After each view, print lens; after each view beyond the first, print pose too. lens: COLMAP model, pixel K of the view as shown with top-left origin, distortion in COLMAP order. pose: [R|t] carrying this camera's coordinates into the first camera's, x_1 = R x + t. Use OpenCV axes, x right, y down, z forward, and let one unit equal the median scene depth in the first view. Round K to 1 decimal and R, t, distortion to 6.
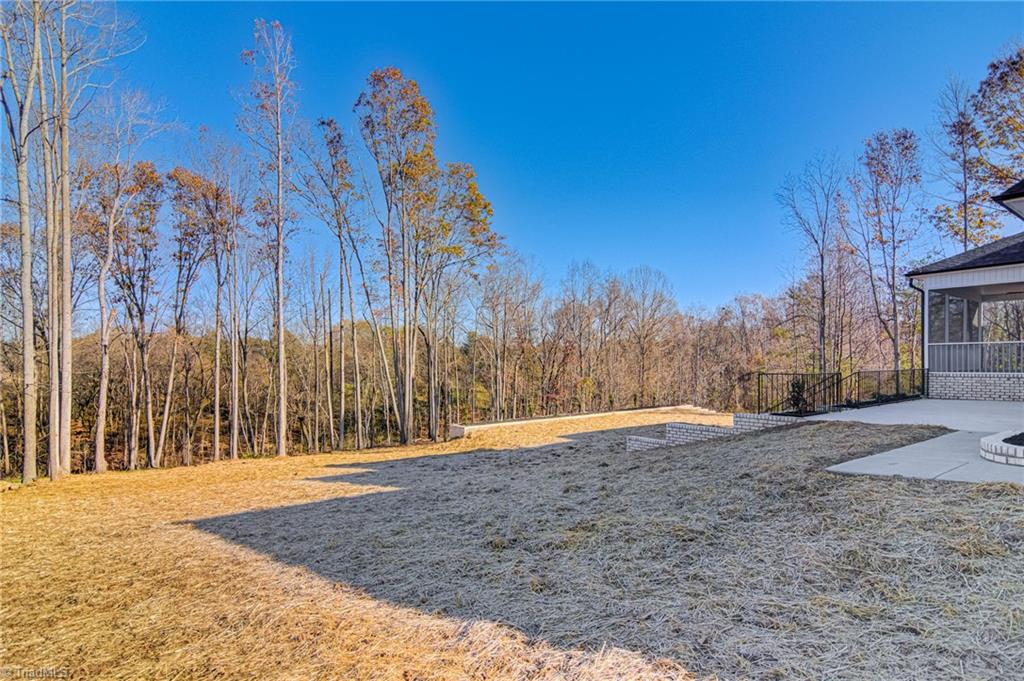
lens RADIAL K [[543.4, 0, 507.2], [0, 543.4, 361.8], [0, 0, 1]] dist [0.003968, -0.001380]
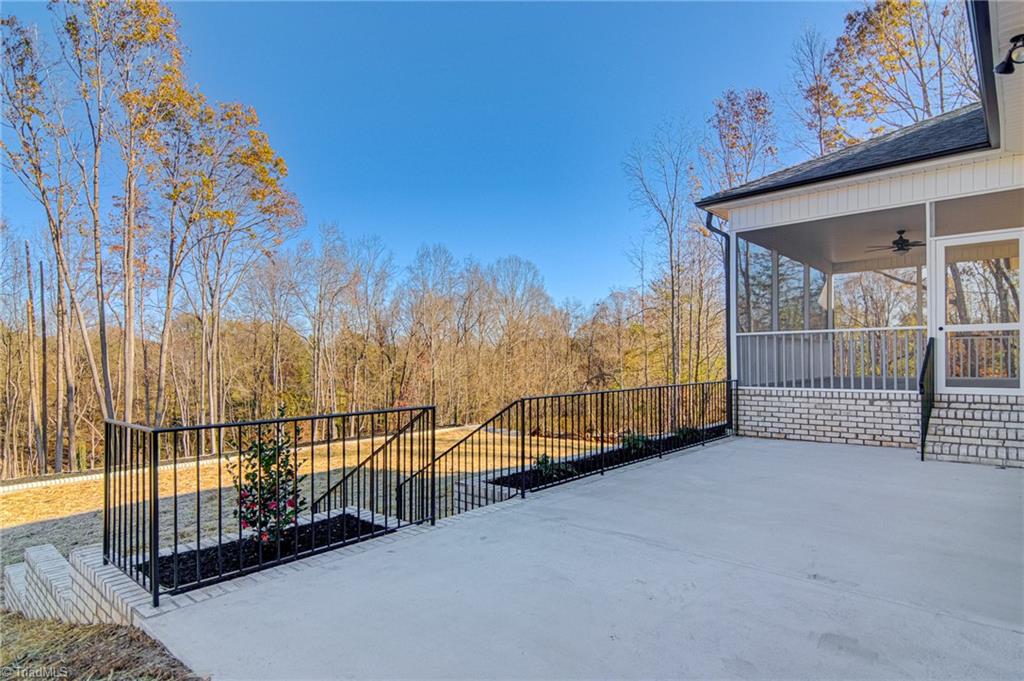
lens RADIAL K [[557.0, 0, 493.6], [0, 557.0, 351.3], [0, 0, 1]] dist [0.008508, 0.000830]
pose [[0.988145, 0.003012, 0.153492, 0.186178], [-0.000481, 0.999863, -0.016524, -0.002675], [-0.153521, 0.016254, 0.988012, 0.203694]]
